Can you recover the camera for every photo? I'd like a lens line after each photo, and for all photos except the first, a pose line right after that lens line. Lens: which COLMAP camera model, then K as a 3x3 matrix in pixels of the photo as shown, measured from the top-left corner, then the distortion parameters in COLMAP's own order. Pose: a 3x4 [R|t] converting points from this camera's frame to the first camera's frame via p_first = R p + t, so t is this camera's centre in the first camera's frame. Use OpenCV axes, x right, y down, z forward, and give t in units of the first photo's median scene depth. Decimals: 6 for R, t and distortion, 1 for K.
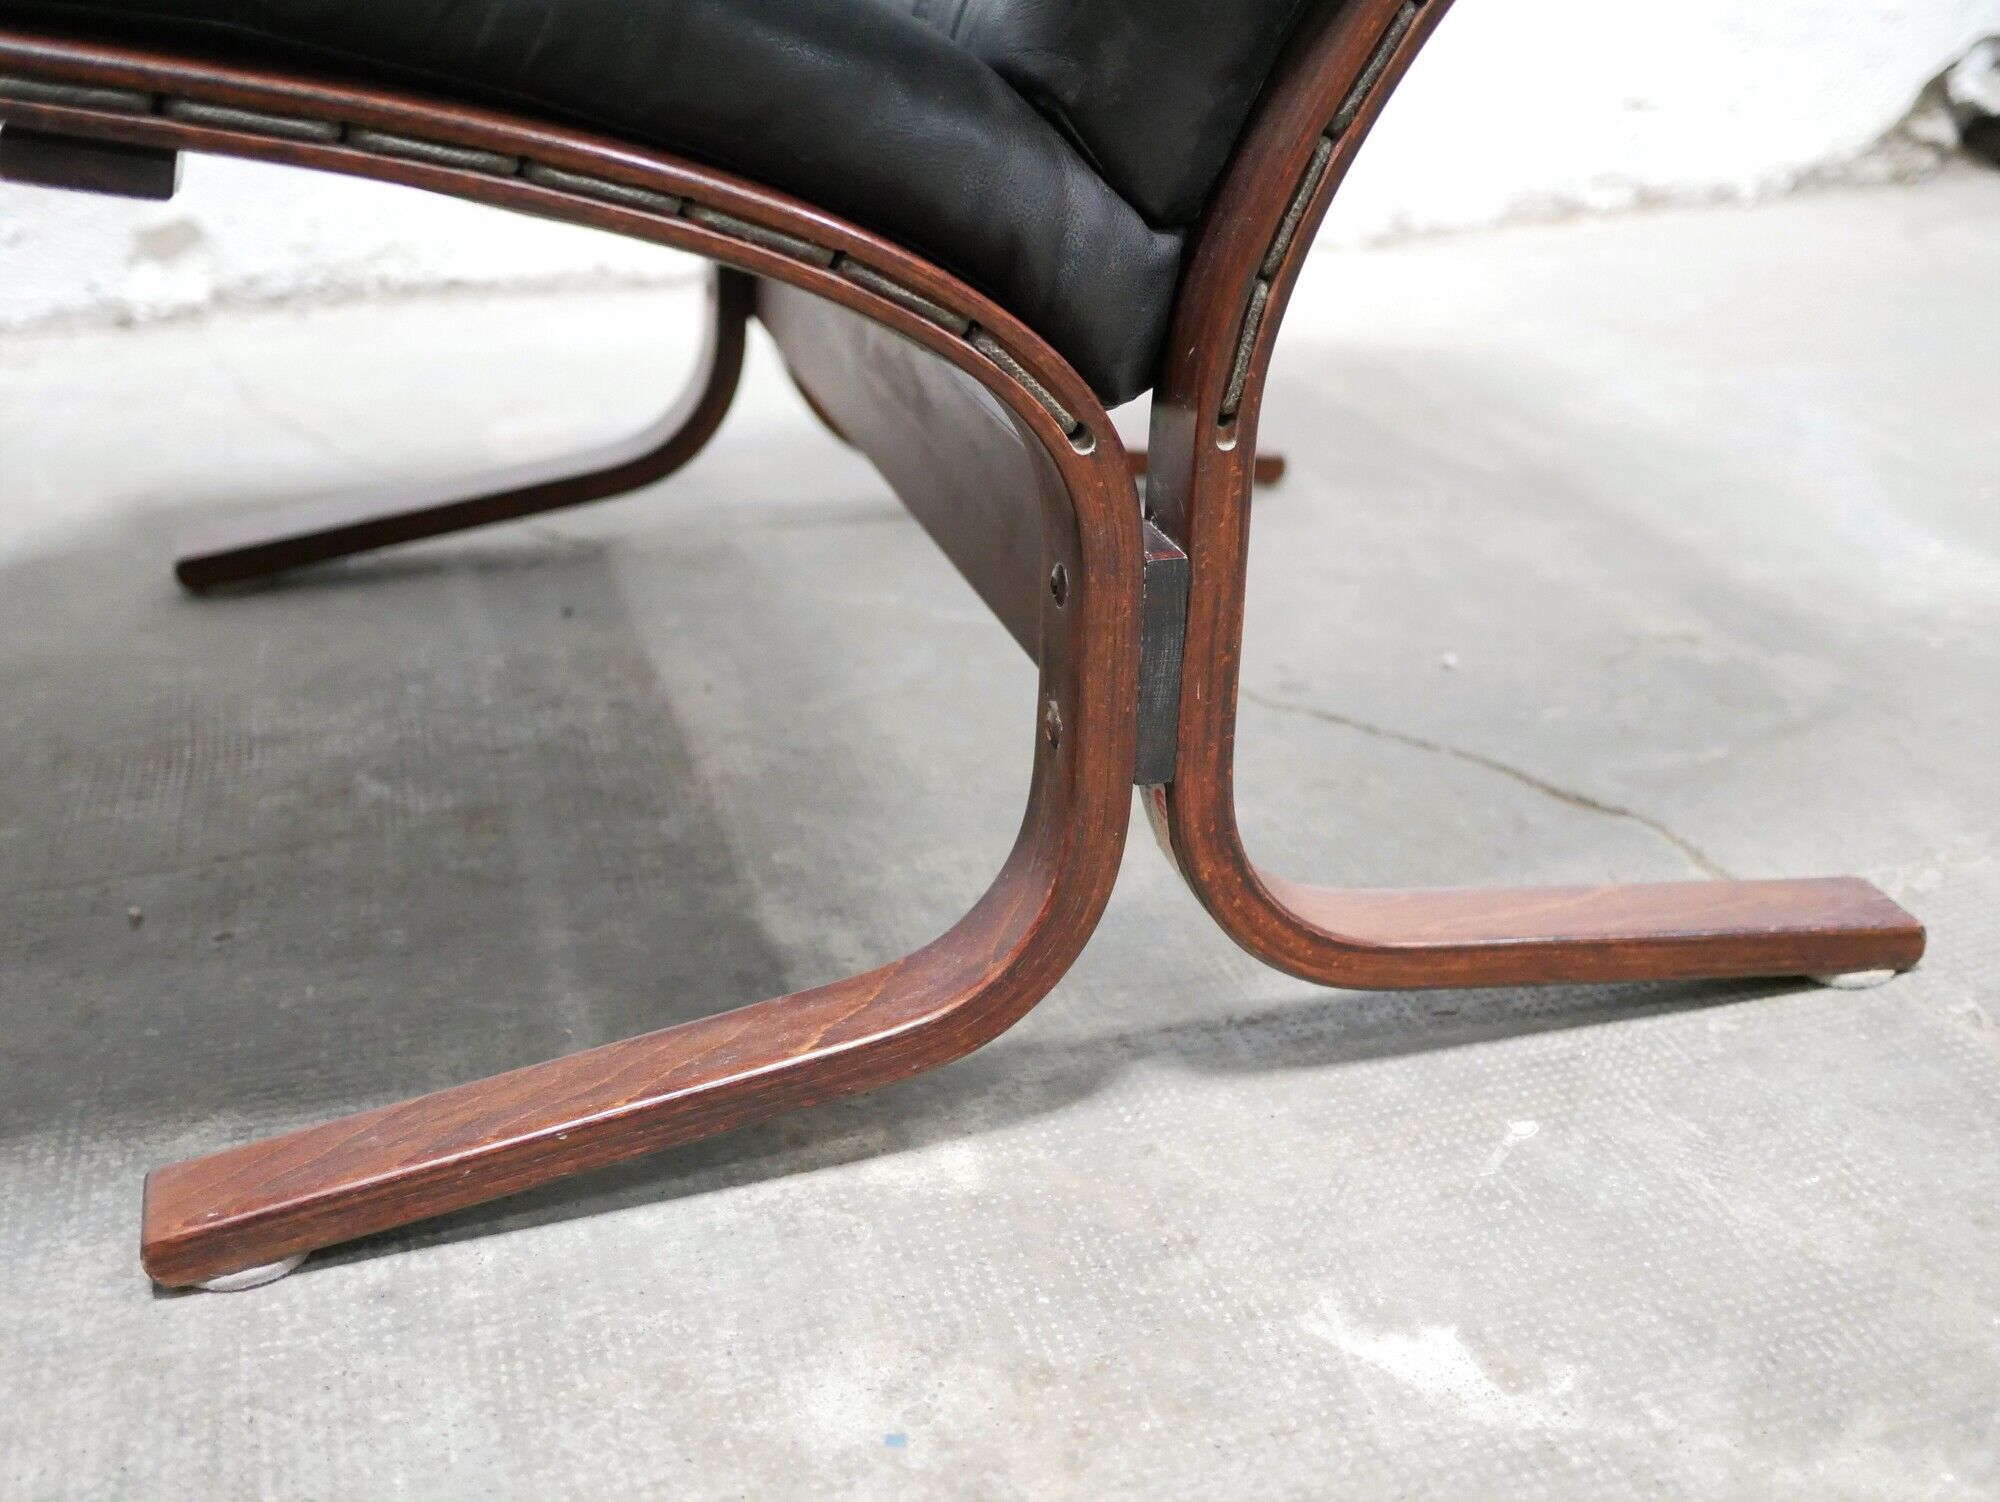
lens RADIAL K [[2265.9, 0, 997.4], [0, 2265.9, 748.5], [0, 0, 1]] dist [-0.015569, 0.011178]
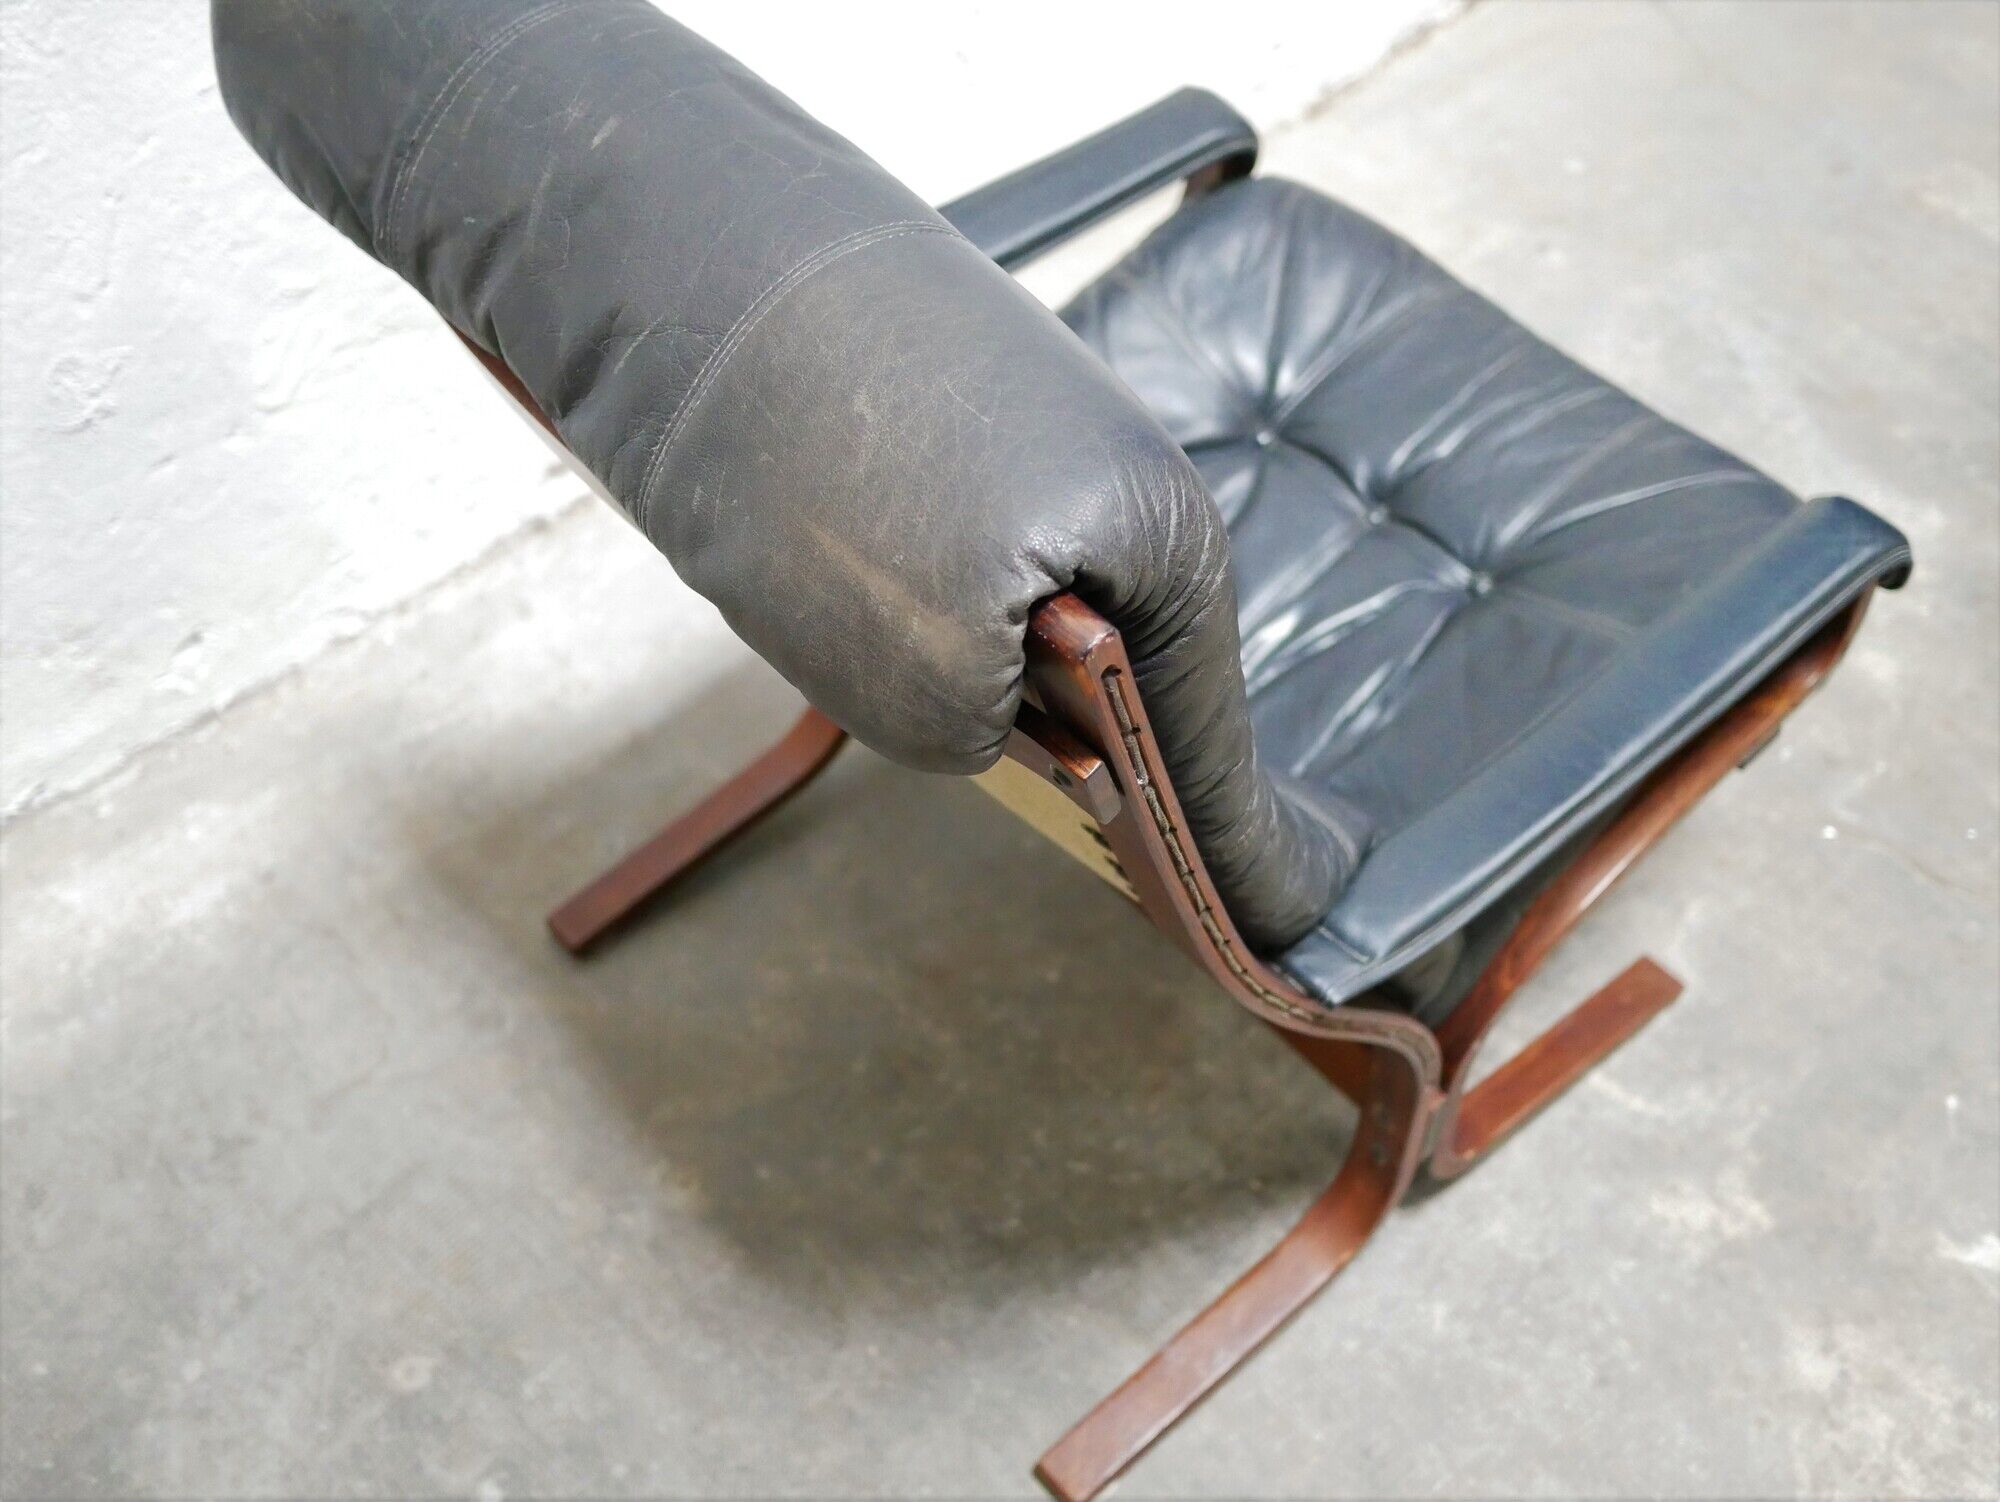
lens RADIAL K [[2265.9, 0, 997.4], [0, 2265.9, 748.5], [0, 0, 1]] dist [-0.015569, 0.011178]
pose [[0.920486, -0.303289, 0.246416, -1.241114], [0.169062, 0.877592, 0.448609, -1.492876], [-0.352311, -0.371279, 0.859086, -0.525338]]
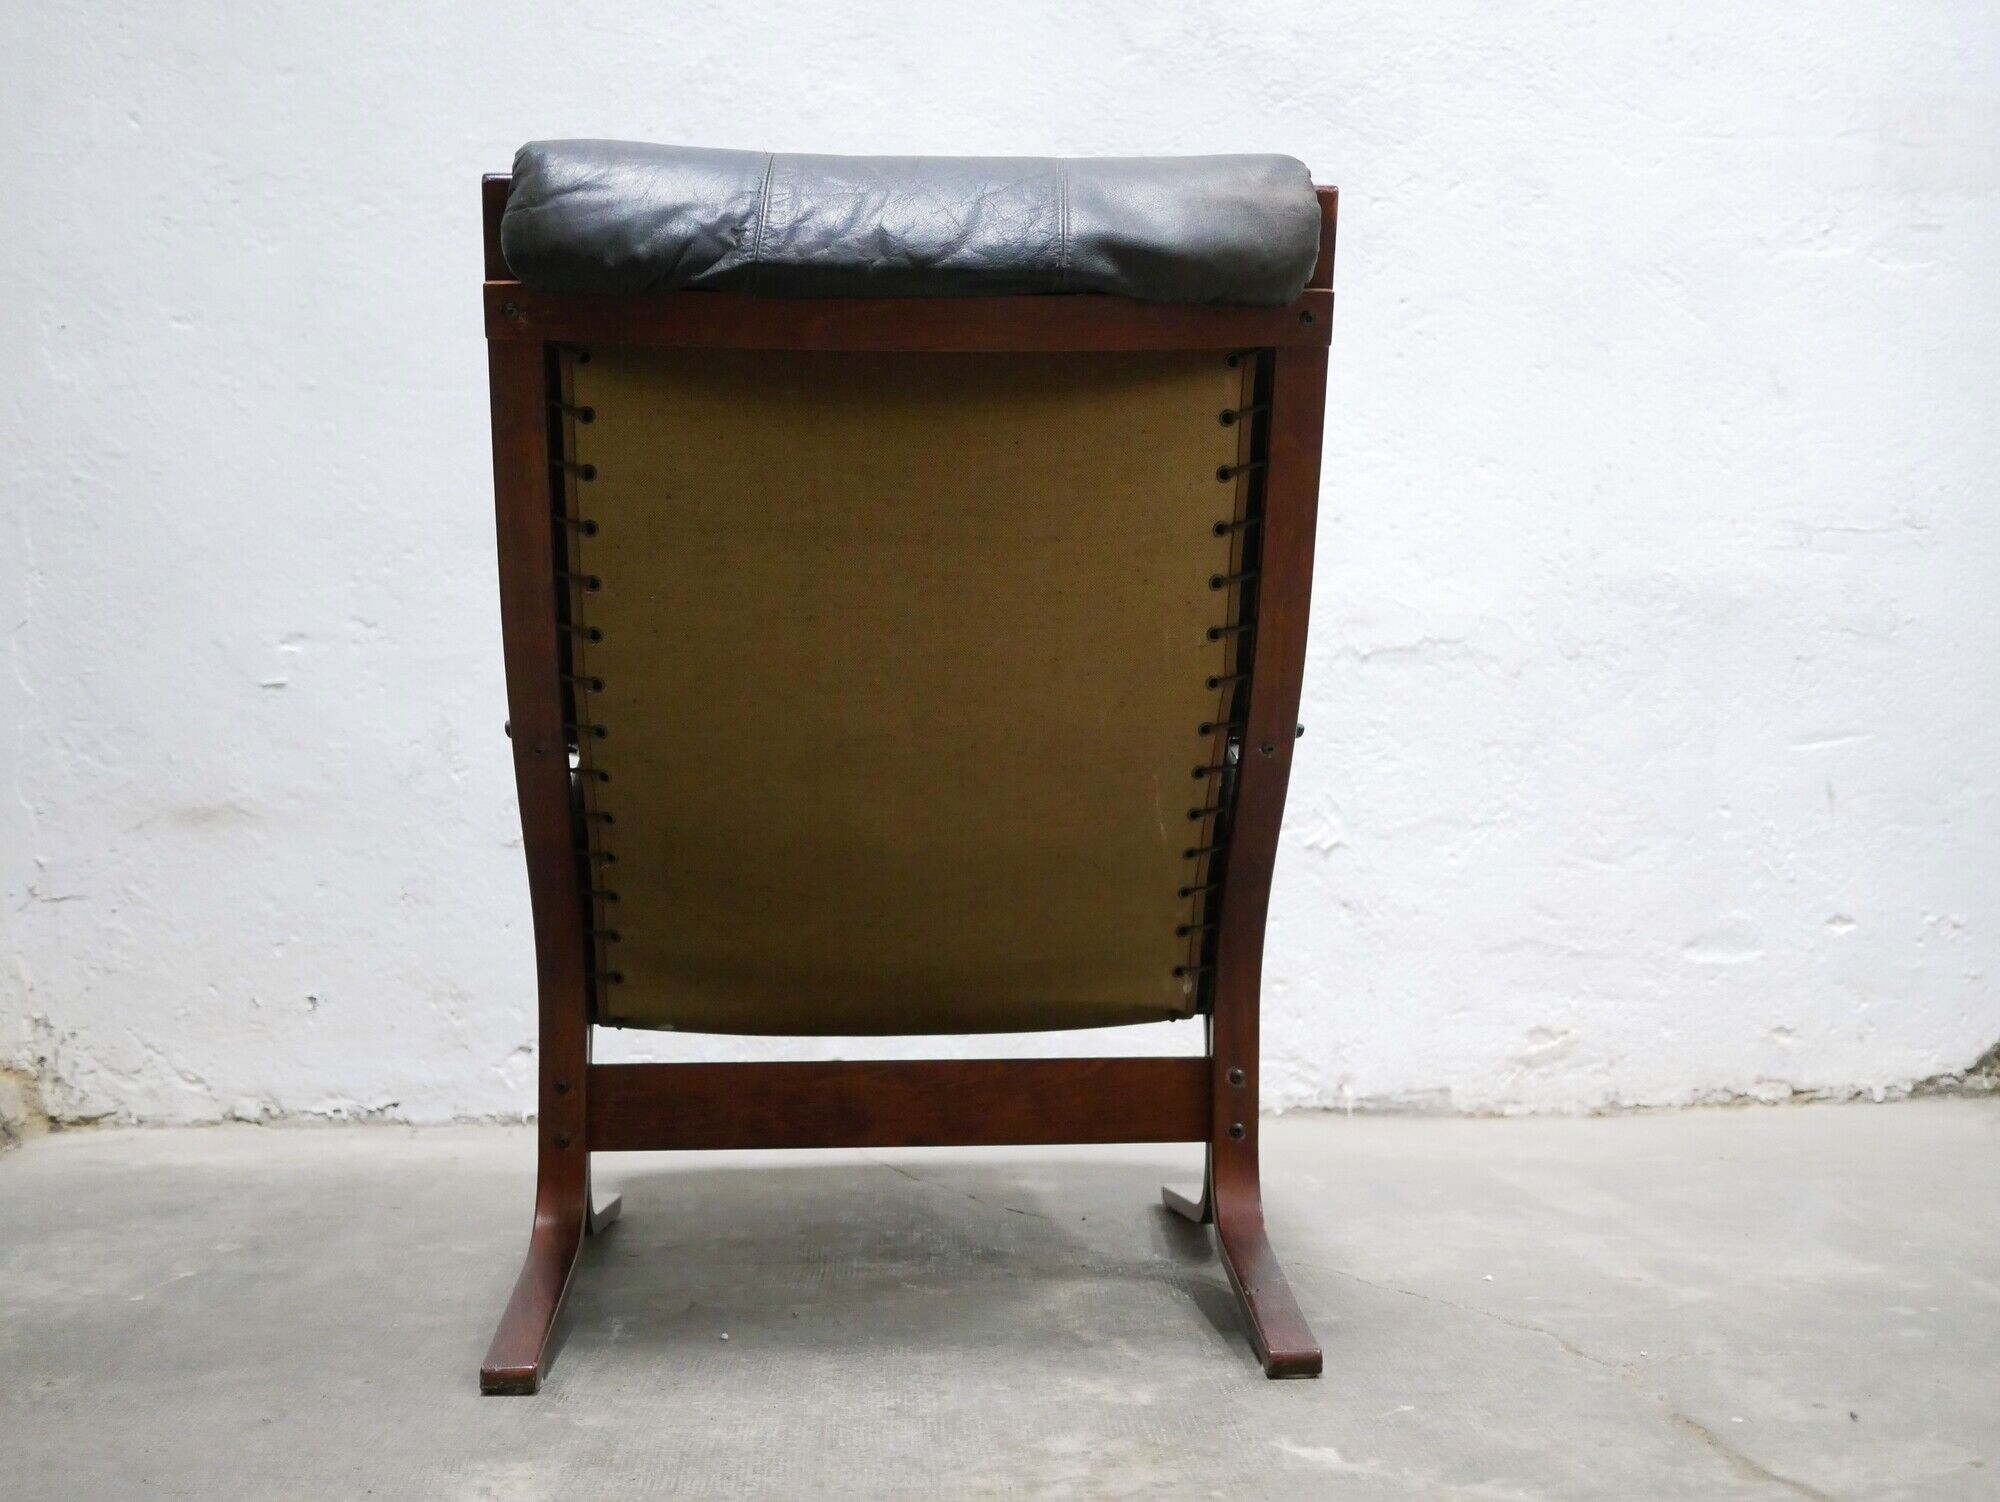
lens RADIAL K [[2269.4, 0, 997.1], [0, 2269.4, 747.3], [0, 0, 1]] dist [-0.017579, 0.015741]
pose [[0.969249, -0.002362, -0.246069, 0.443512], [-0.101465, 0.907159, -0.408371, 0.593507], [0.224189, 0.420781, 0.879024, -1.425633]]
